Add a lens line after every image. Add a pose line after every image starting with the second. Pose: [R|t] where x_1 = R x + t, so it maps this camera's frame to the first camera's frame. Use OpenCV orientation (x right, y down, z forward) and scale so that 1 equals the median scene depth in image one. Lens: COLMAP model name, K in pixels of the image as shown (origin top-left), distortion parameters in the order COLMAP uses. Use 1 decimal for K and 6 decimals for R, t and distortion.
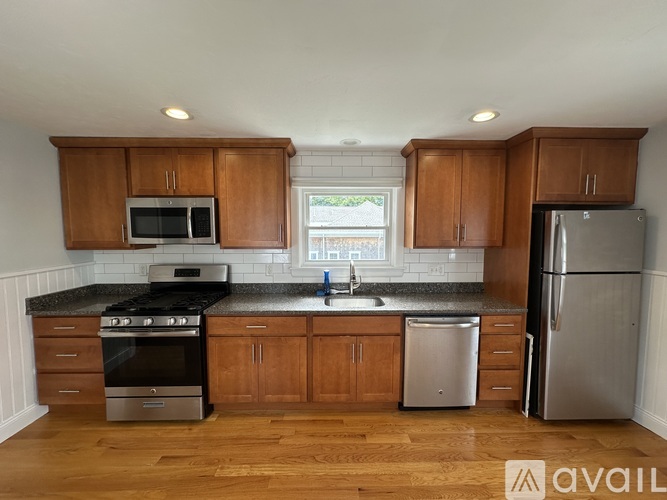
lens RADIAL K [[267.7, 0, 333.2], [0, 267.7, 250.2], [0, 0, 1]] dist [-0.001199, 0.000157]
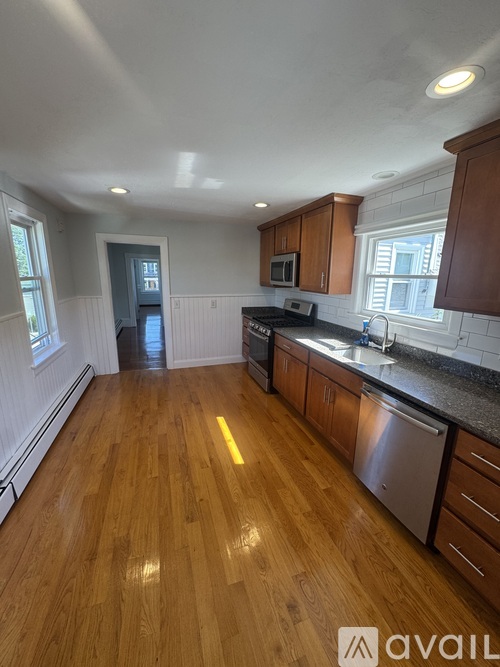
lens RADIAL K [[268.0, 0, 250.2], [0, 268.0, 332.9], [0, 0, 1]] dist [0.001437, 0.000033]
pose [[0.307052, 0.212161, -0.927743, 0.868008], [-0.082429, 0.977100, 0.196167, -0.043689], [0.948116, 0.016240, 0.317509, 0.332153]]
